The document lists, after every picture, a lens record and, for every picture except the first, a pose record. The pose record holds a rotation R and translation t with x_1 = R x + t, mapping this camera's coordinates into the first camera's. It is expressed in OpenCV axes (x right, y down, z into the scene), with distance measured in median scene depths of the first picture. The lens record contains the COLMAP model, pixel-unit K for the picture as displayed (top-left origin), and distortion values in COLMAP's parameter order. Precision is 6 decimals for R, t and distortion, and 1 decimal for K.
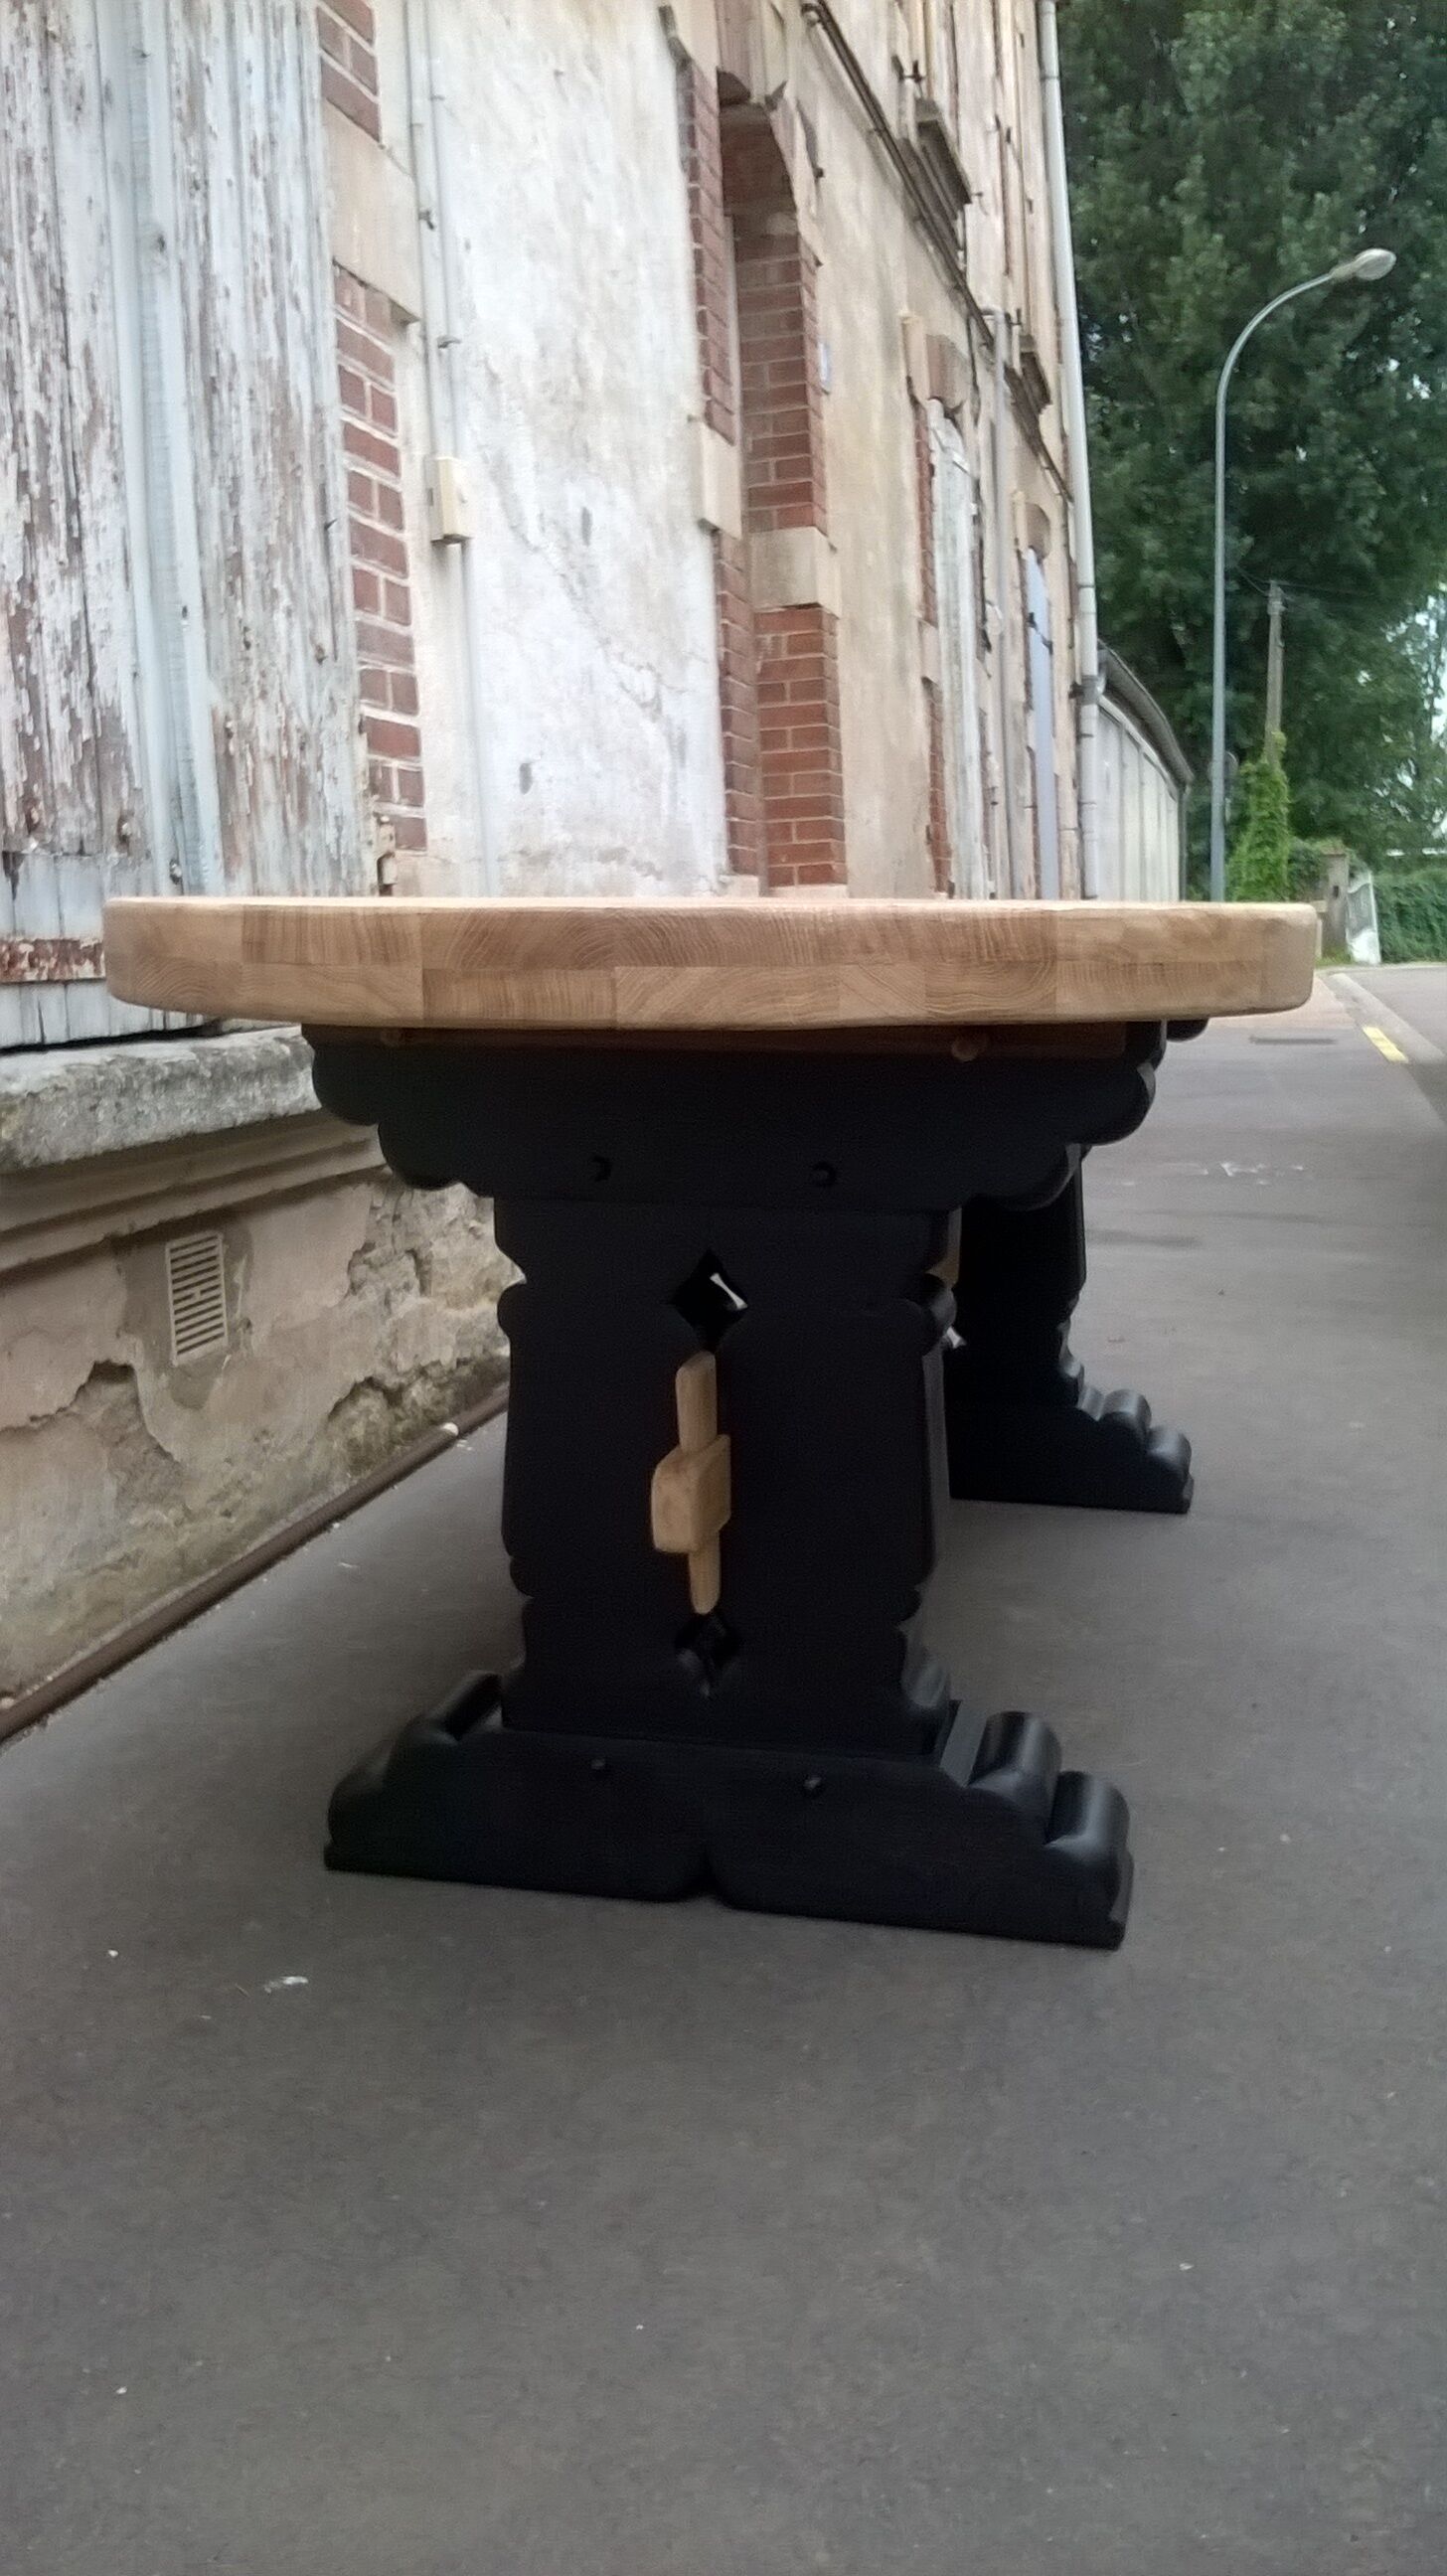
lens RADIAL K [[2307.5, 0, 745.1], [0, 2307.5, 1279.3], [0, 0, 1]] dist [0.050374, -0.201093]
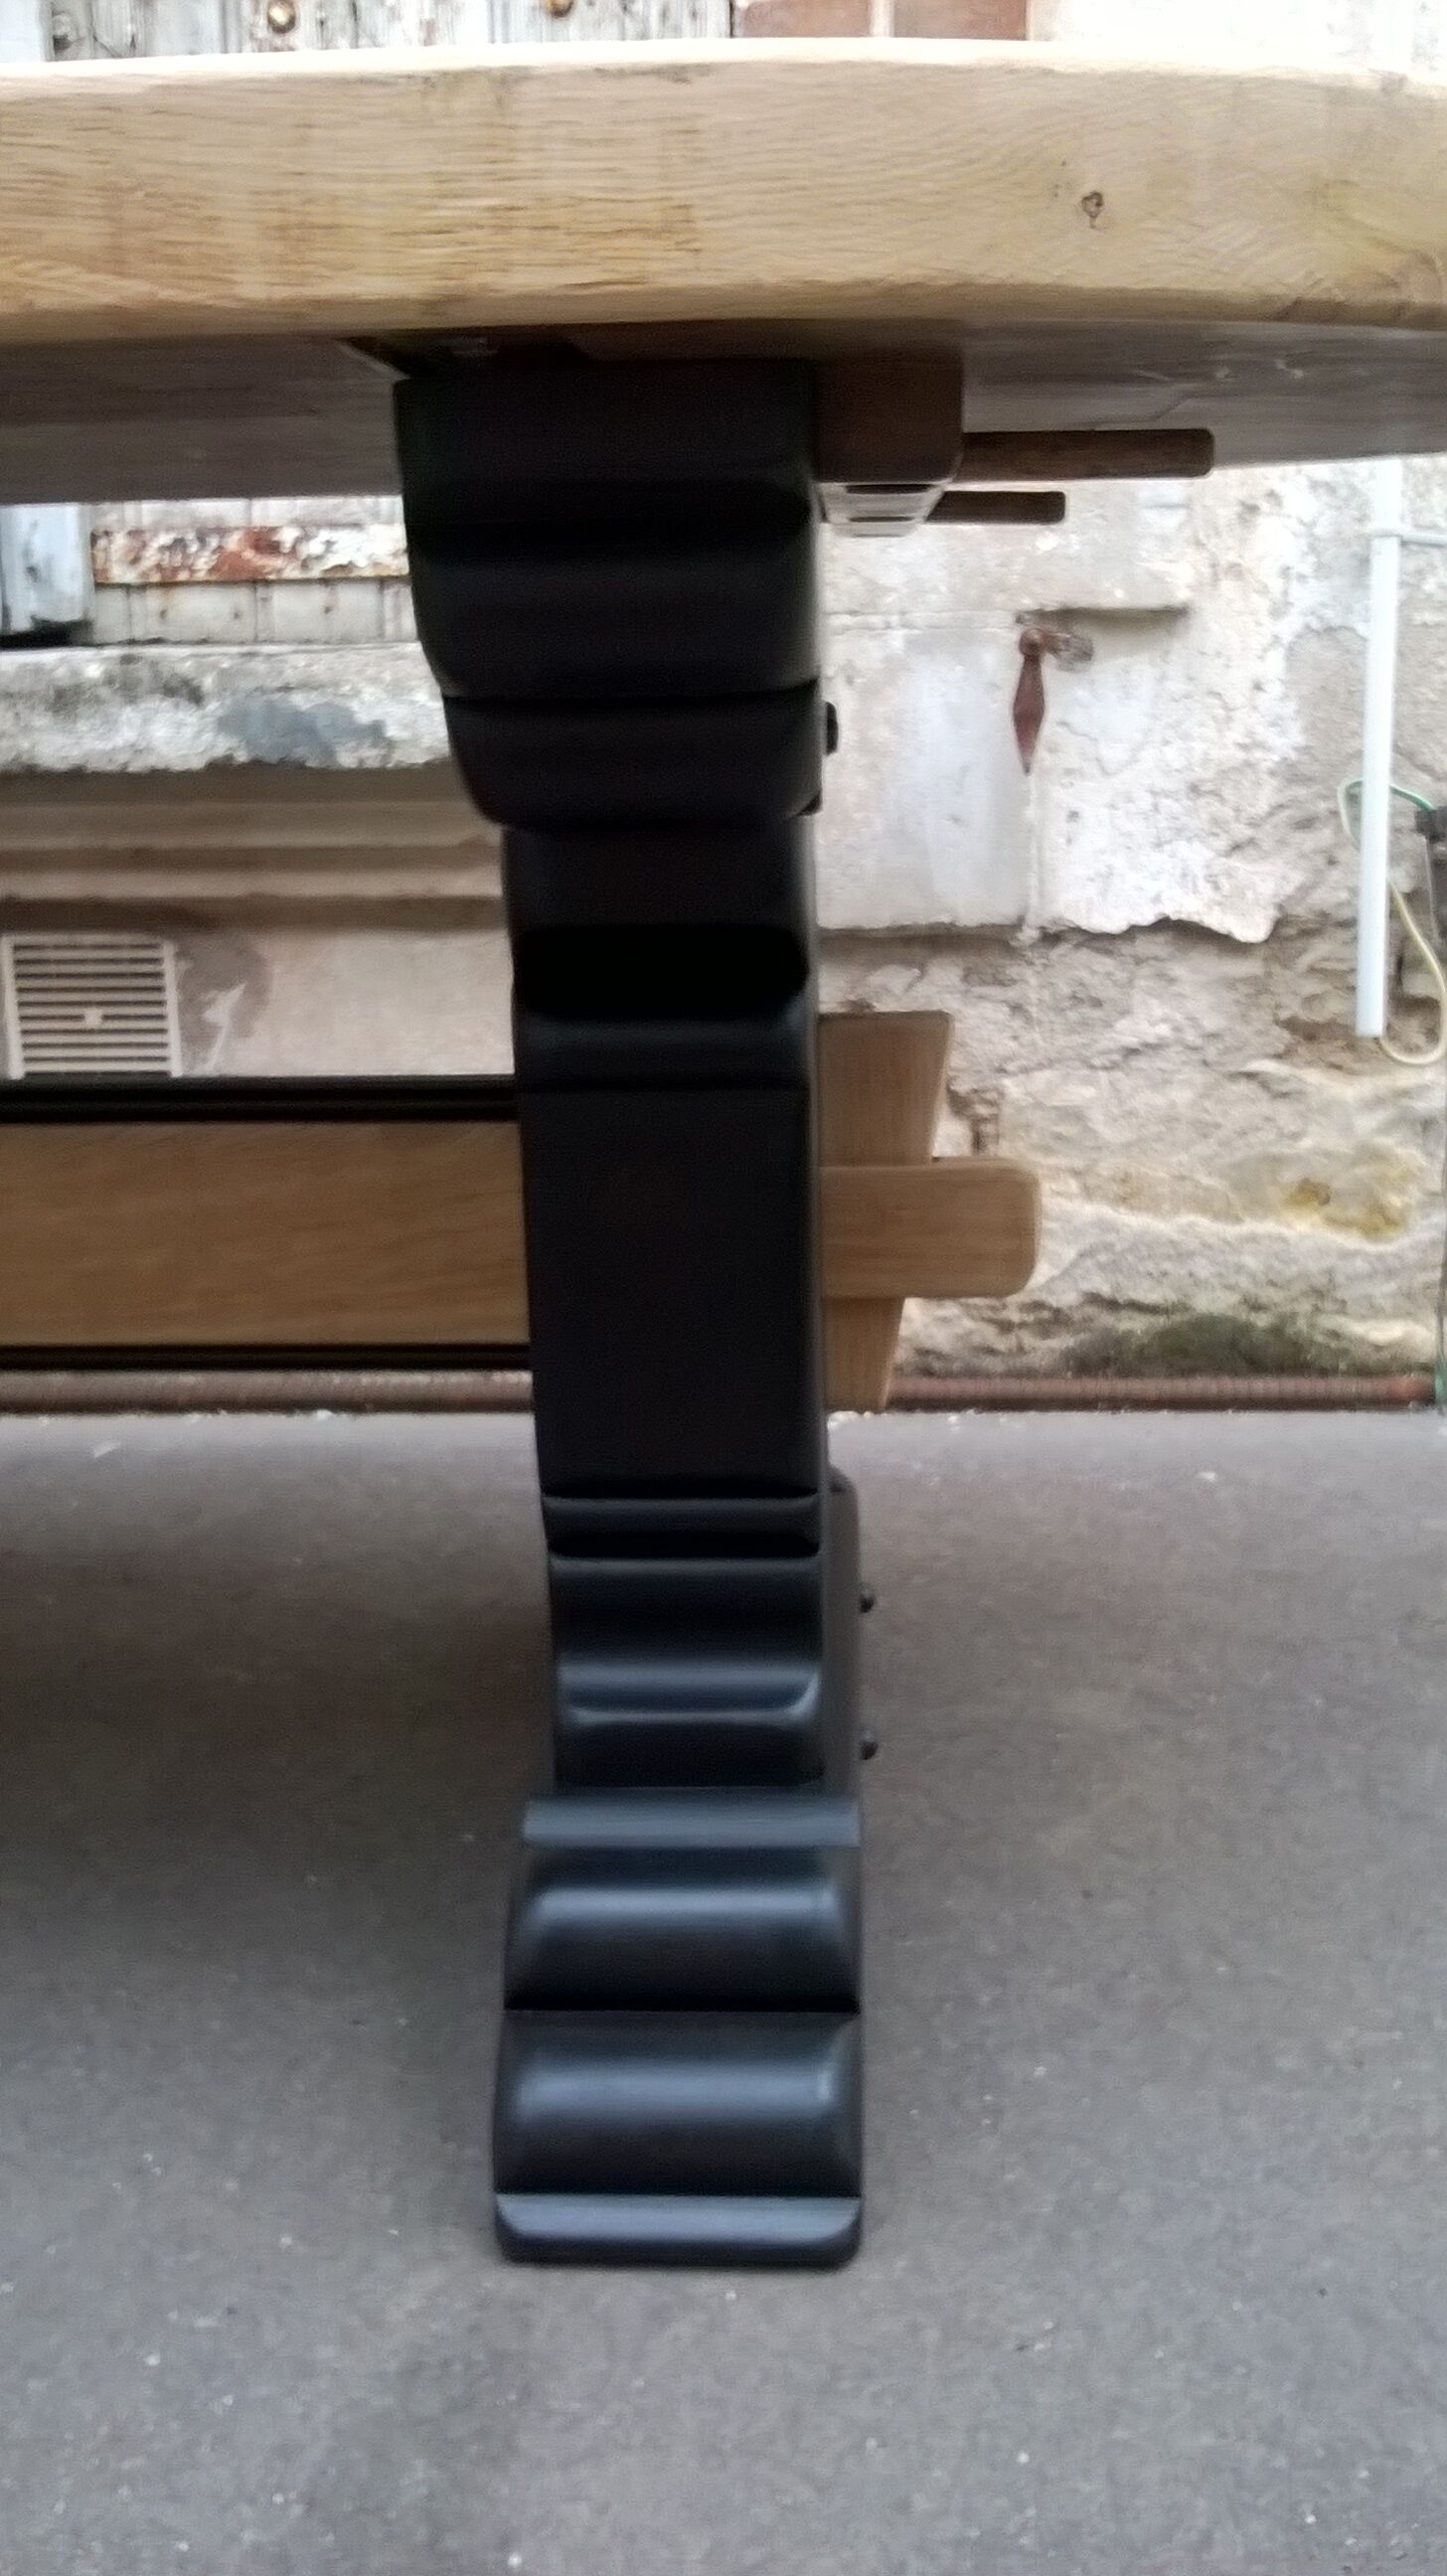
lens RADIAL K [[2307.5, 0, 740.6], [0, 2307.5, 1326.0], [0, 0, 1]] dist [0.050374, -0.201093]
pose [[0.174351, 0.278658, -0.944432, 0.551507], [-0.142685, 0.956149, 0.255774, -0.125205], [0.974291, 0.090162, 0.206466, 1.147415]]
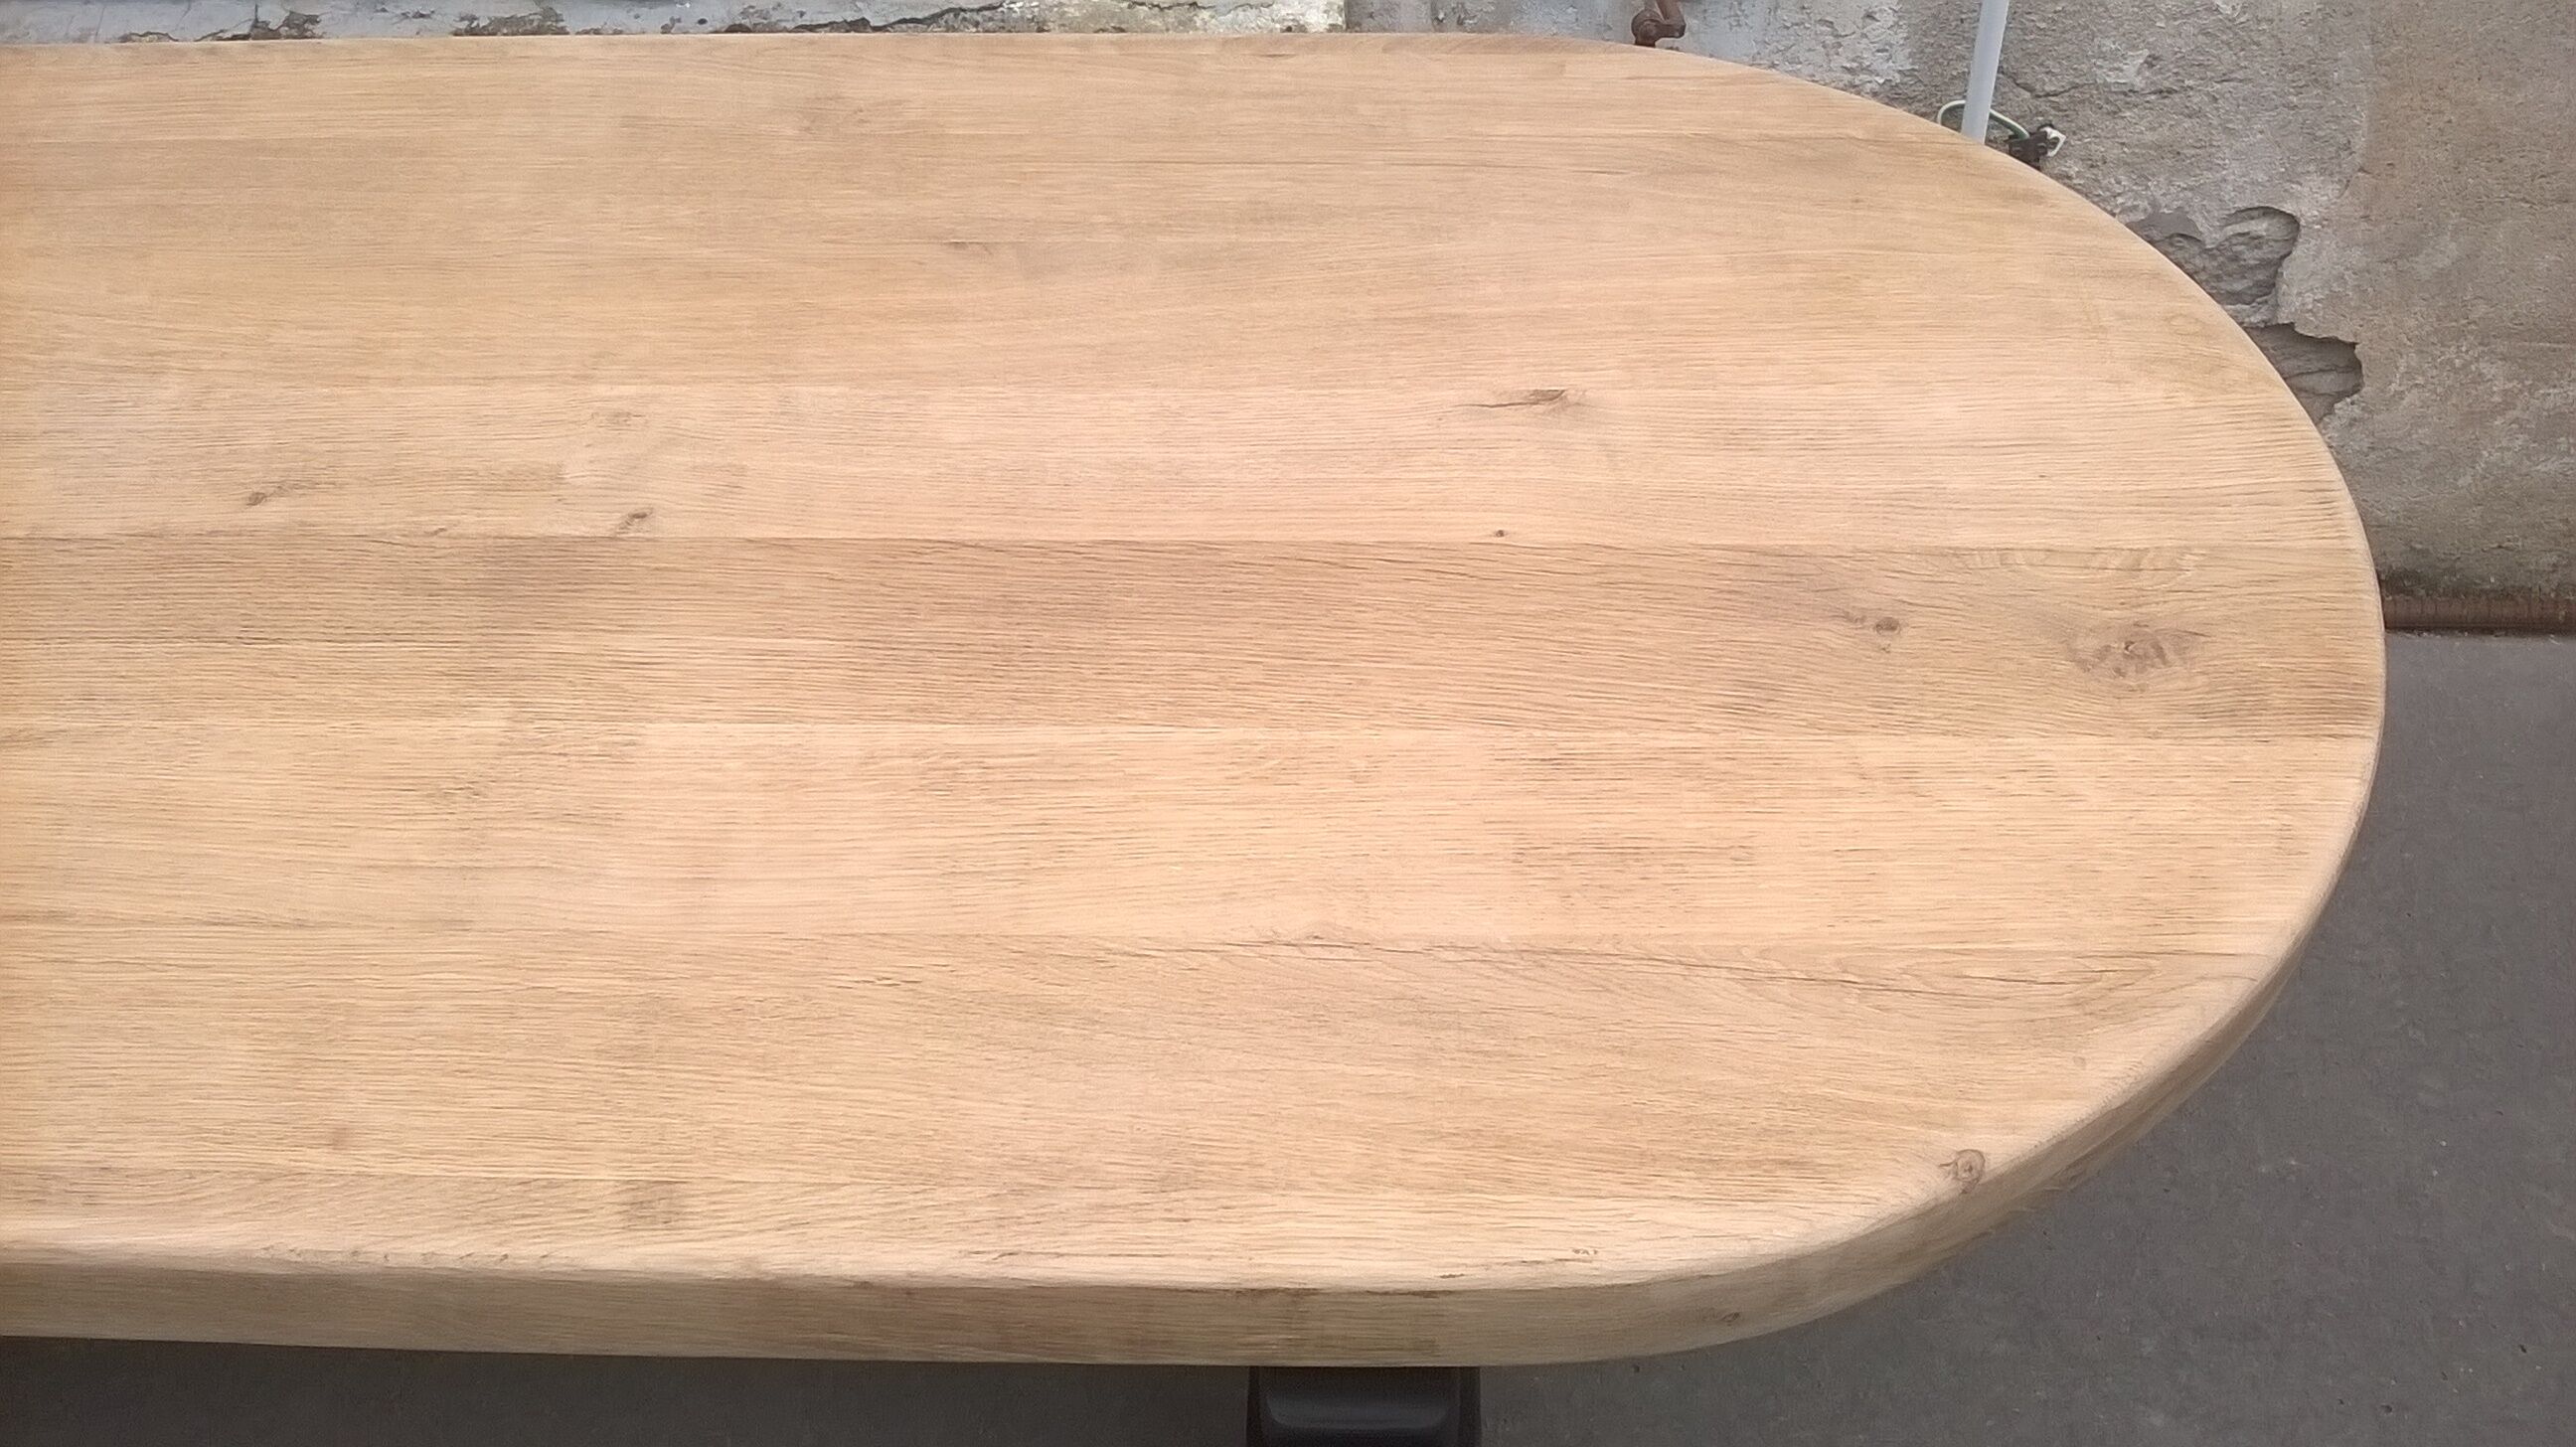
lens RADIAL K [[2307.5, 0, 1330.8], [0, 2307.5, 737.3], [0, 0, 1]] dist [0.050374, -0.201093]
pose [[0.204374, 0.689804, -0.694551, 0.458499], [-0.144070, 0.722997, 0.675662, -0.461838], [0.968233, -0.038024, 0.247141, 1.086569]]
